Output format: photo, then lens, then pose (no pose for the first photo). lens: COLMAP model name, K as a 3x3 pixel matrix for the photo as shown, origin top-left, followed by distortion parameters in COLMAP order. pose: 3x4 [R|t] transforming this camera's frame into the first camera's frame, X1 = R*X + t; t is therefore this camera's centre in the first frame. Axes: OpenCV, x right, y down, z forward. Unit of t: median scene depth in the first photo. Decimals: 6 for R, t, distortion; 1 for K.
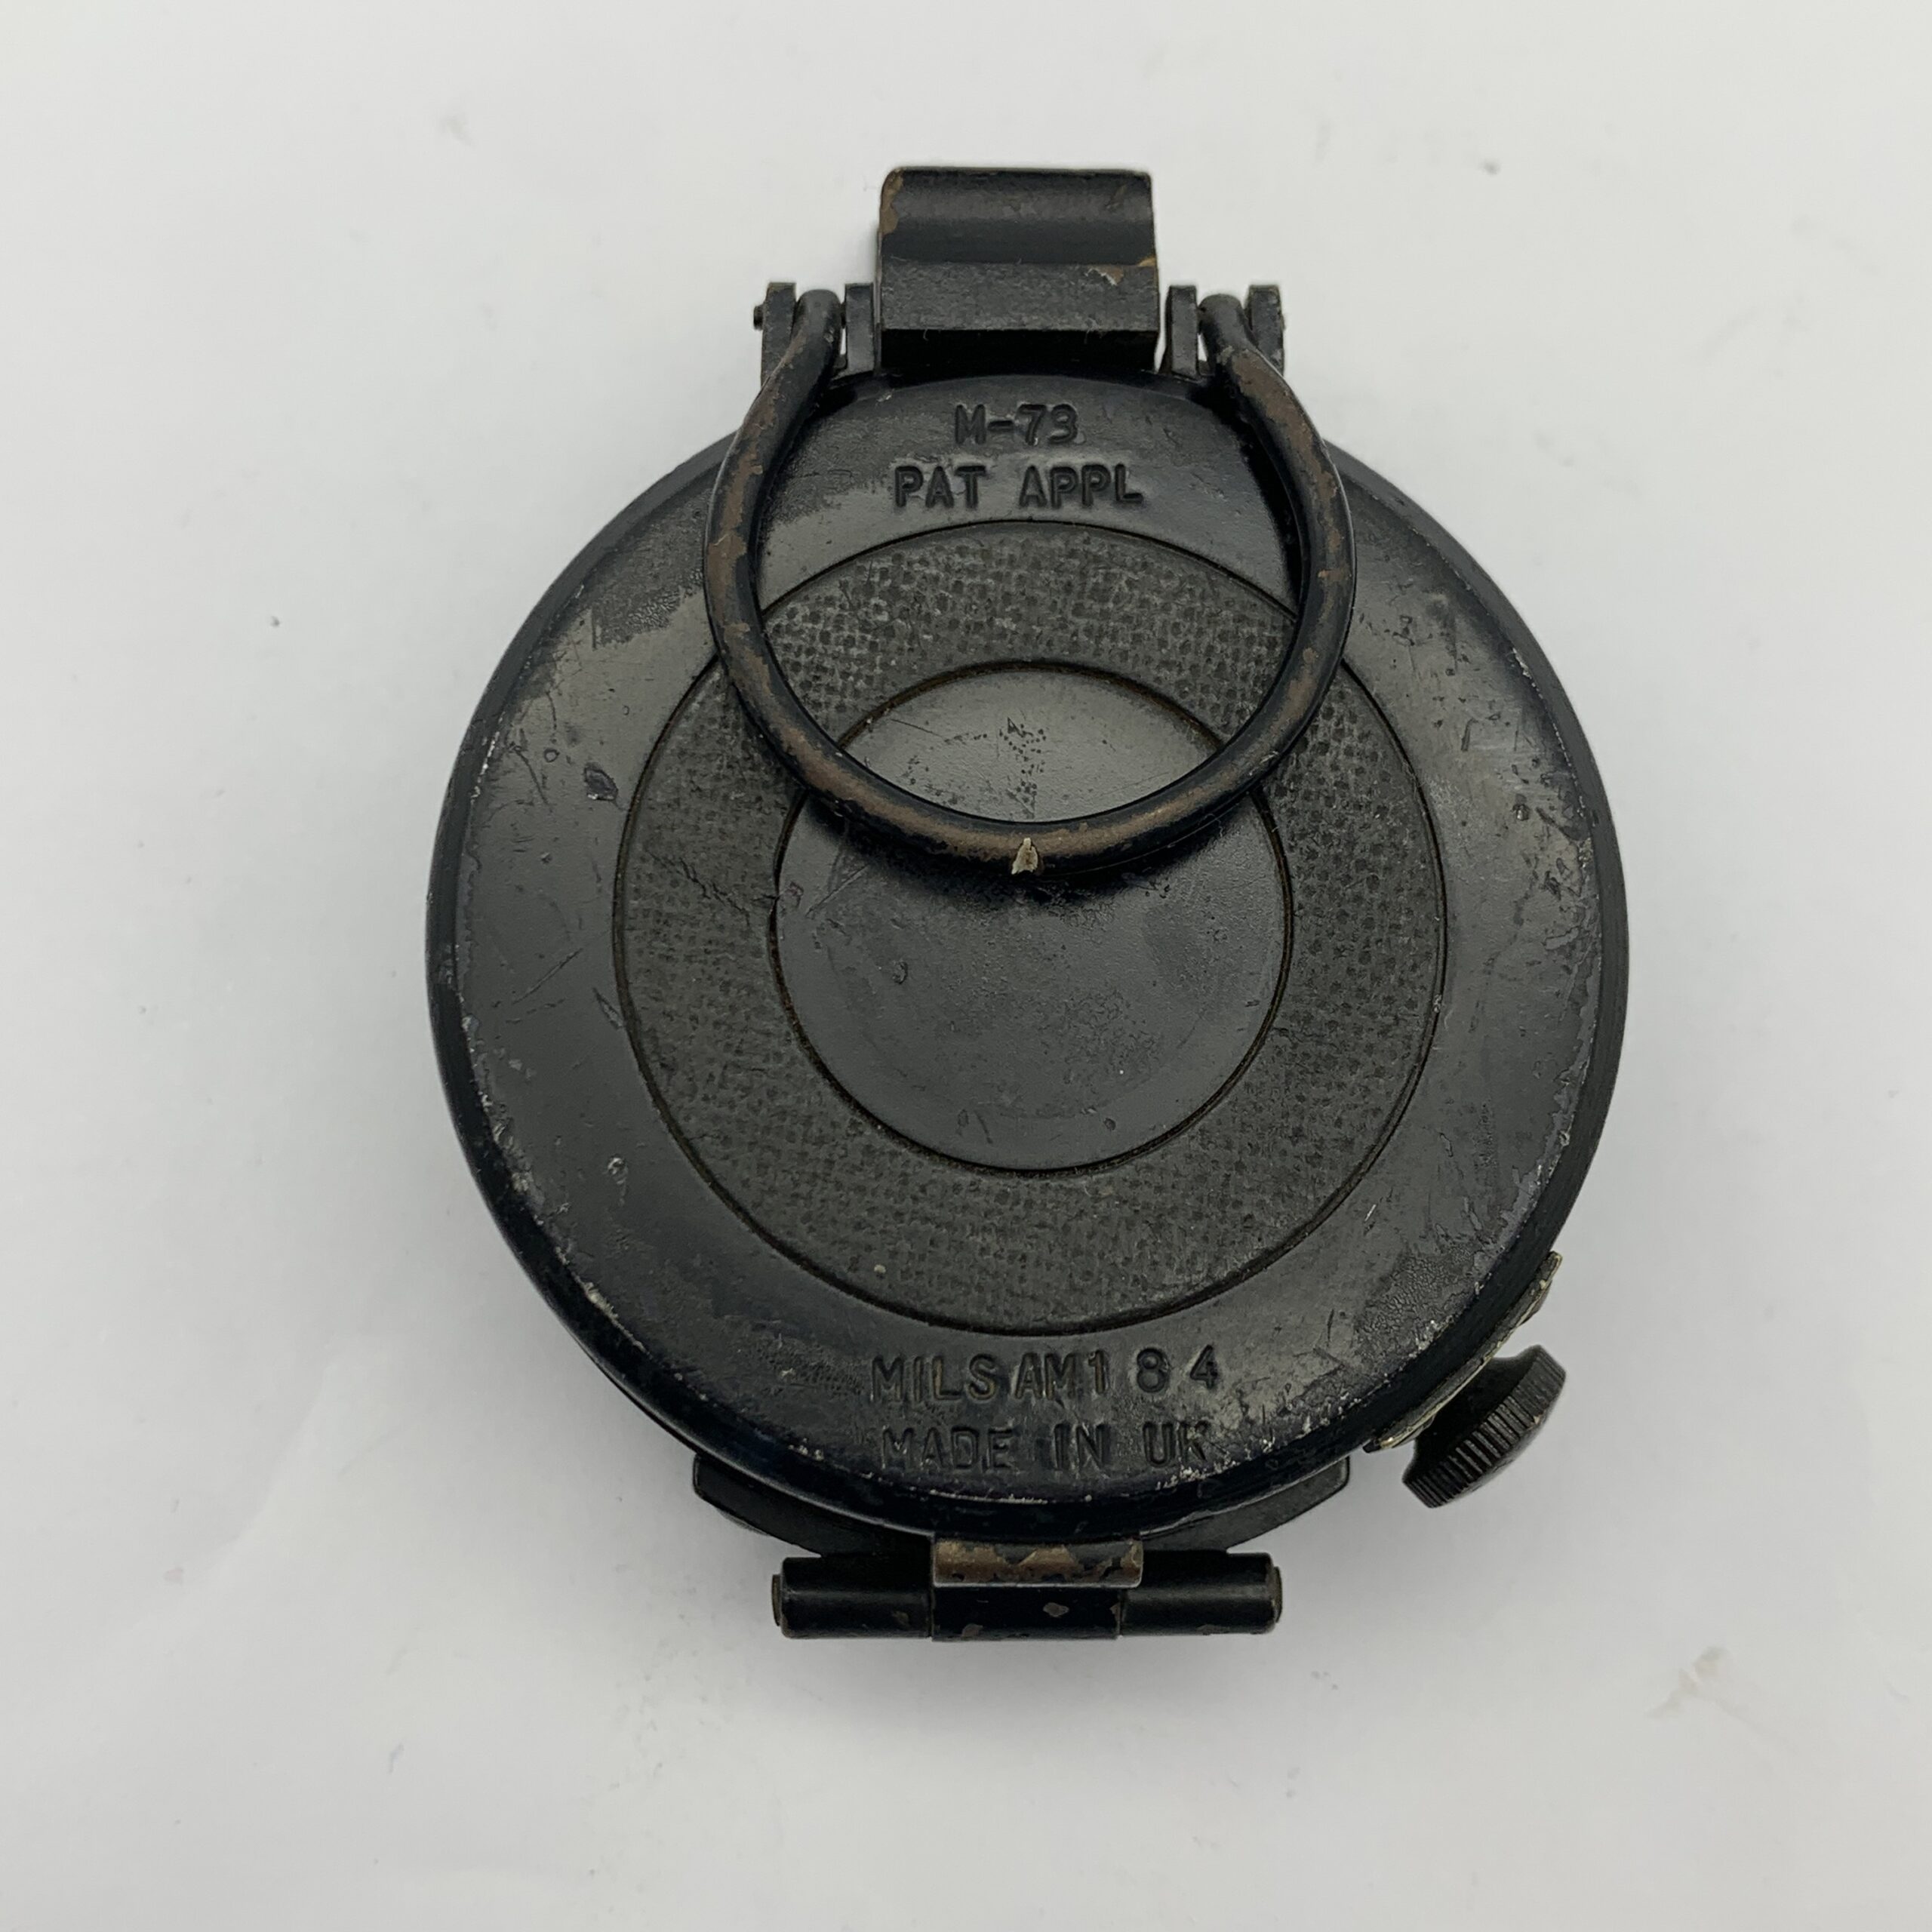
lens RADIAL K [[2847.9, 0, 938.2], [0, 2847.9, 963.7], [0, 0, 1]] dist [0.273414, -1.239509]
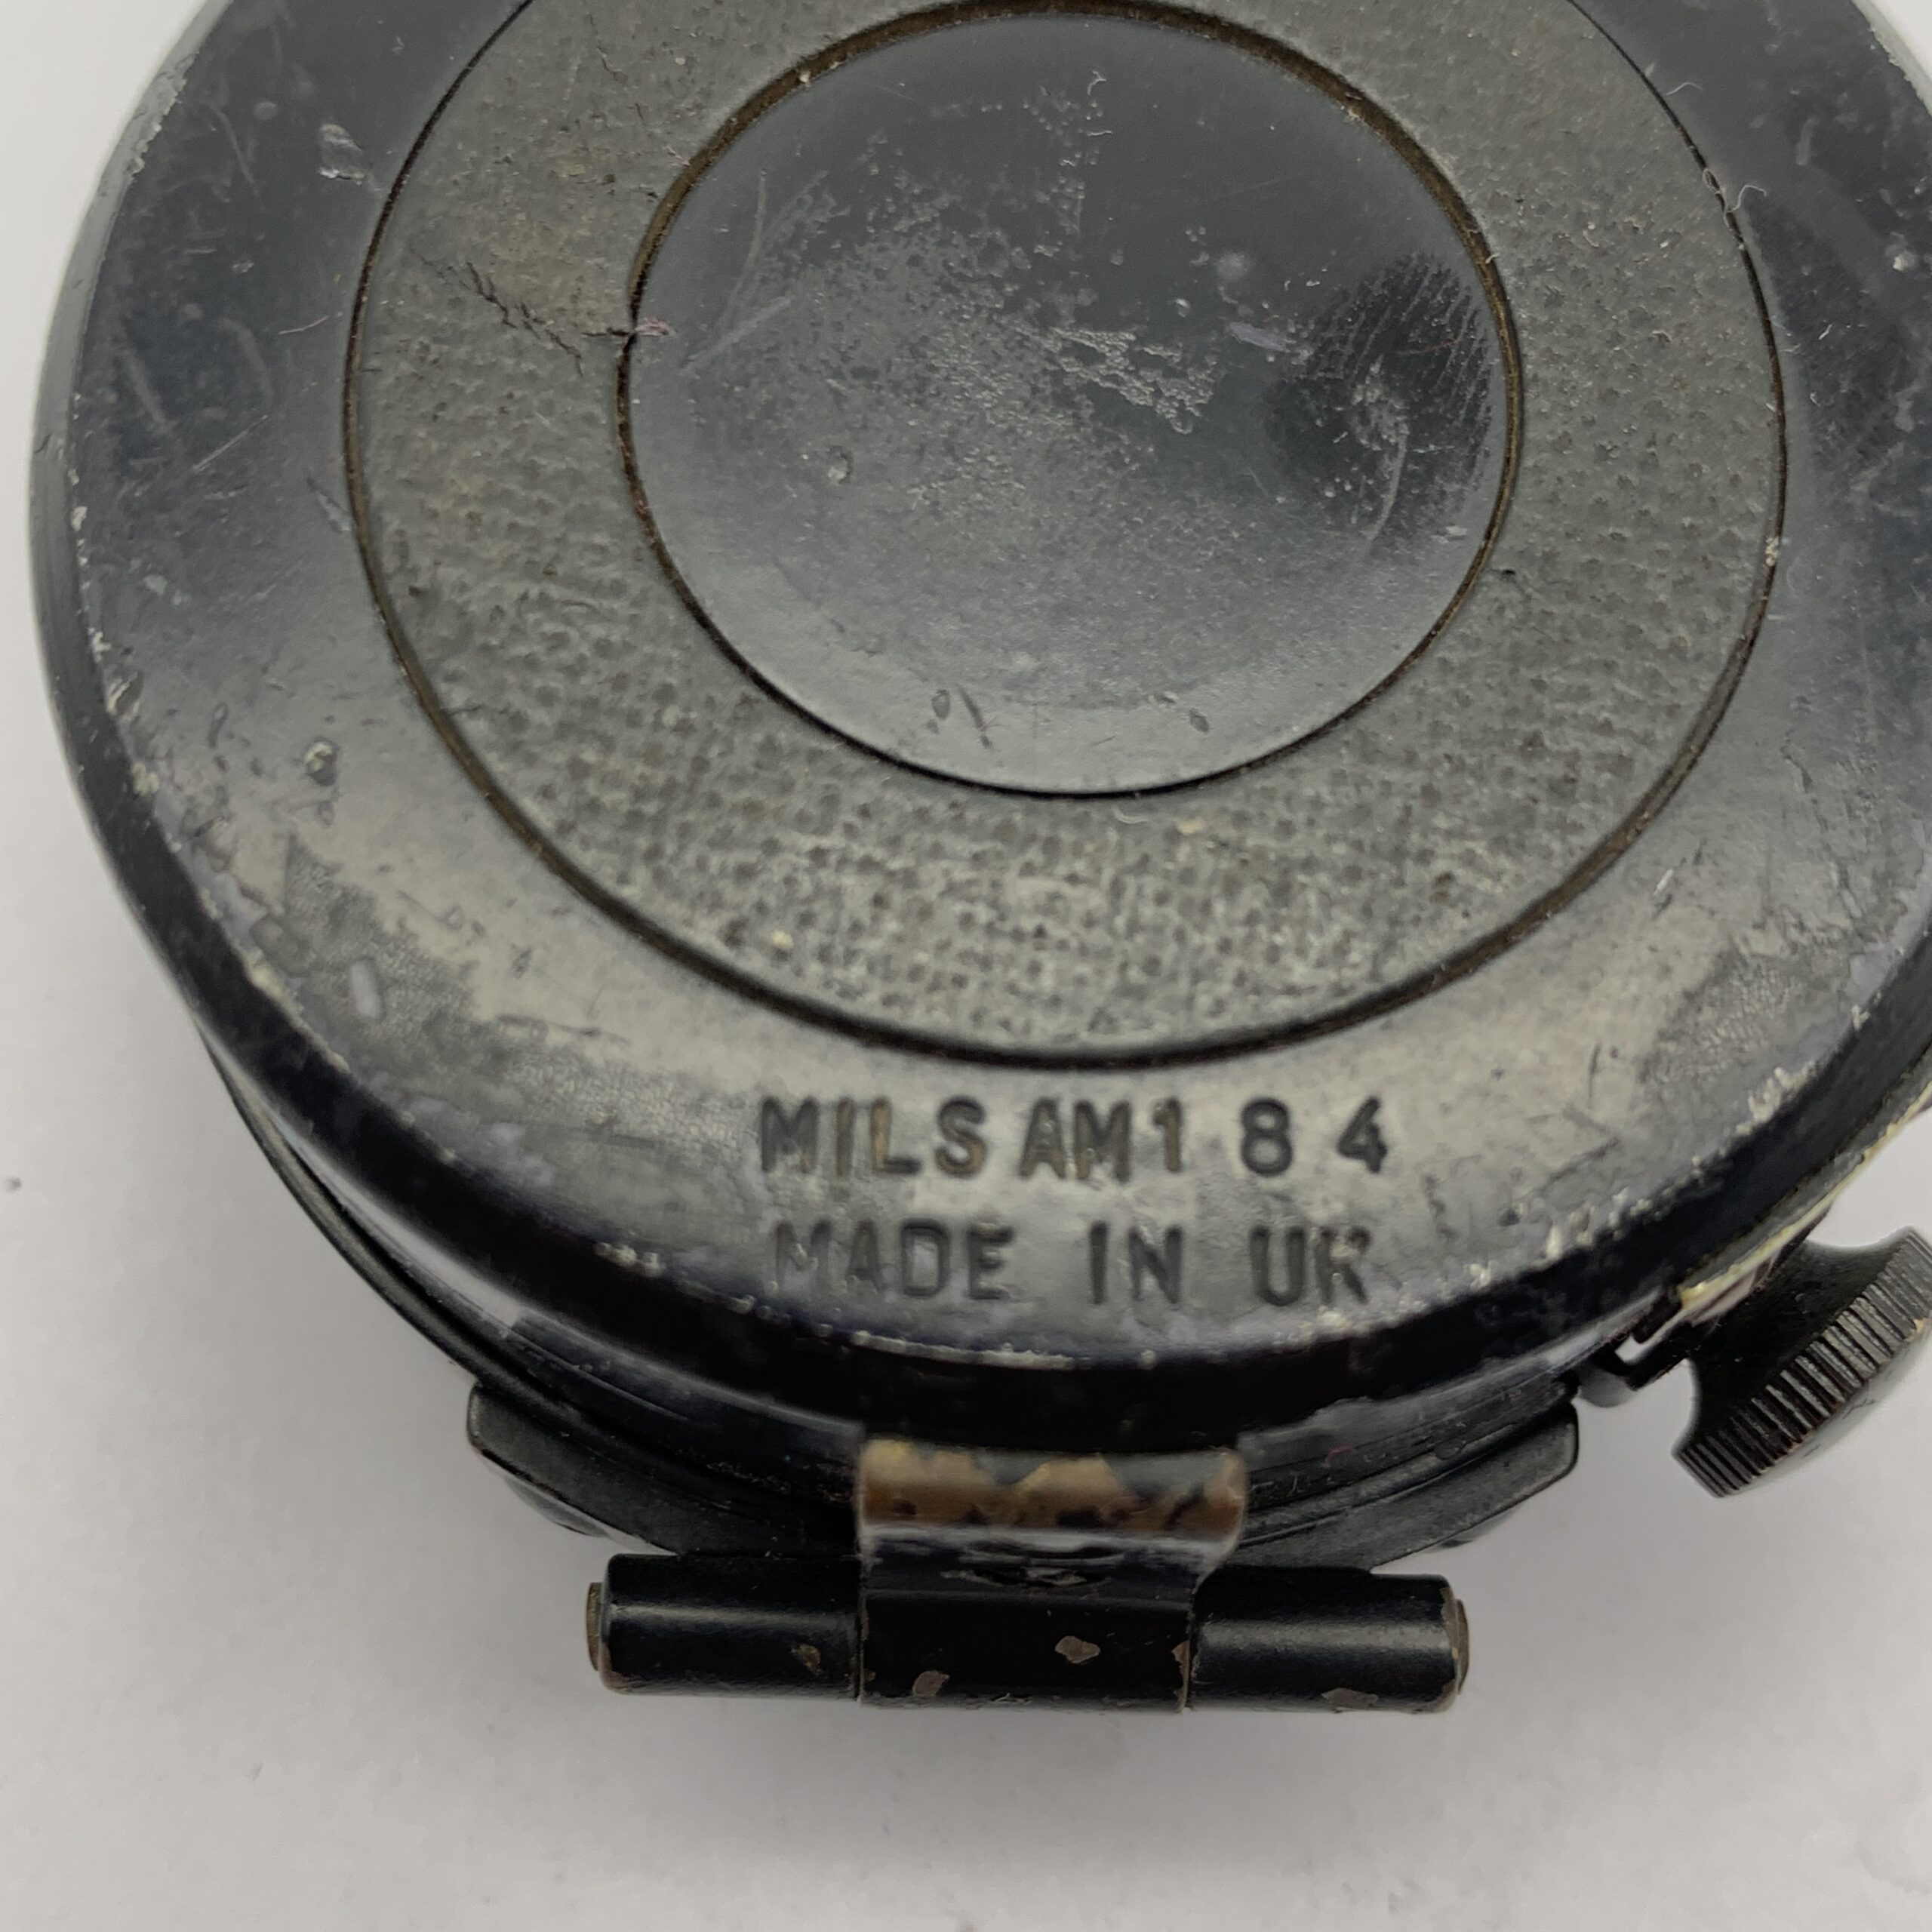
lens RADIAL K [[2847.9, 0, 938.2], [0, 2847.9, 963.7], [0, 0, 1]] dist [0.273414, -1.239509]
pose [[0.999460, 0.031644, -0.008891, 0.014601], [-0.032594, 0.989093, -0.143643, 0.181503], [0.004249, 0.143855, 0.989590, 0.431477]]
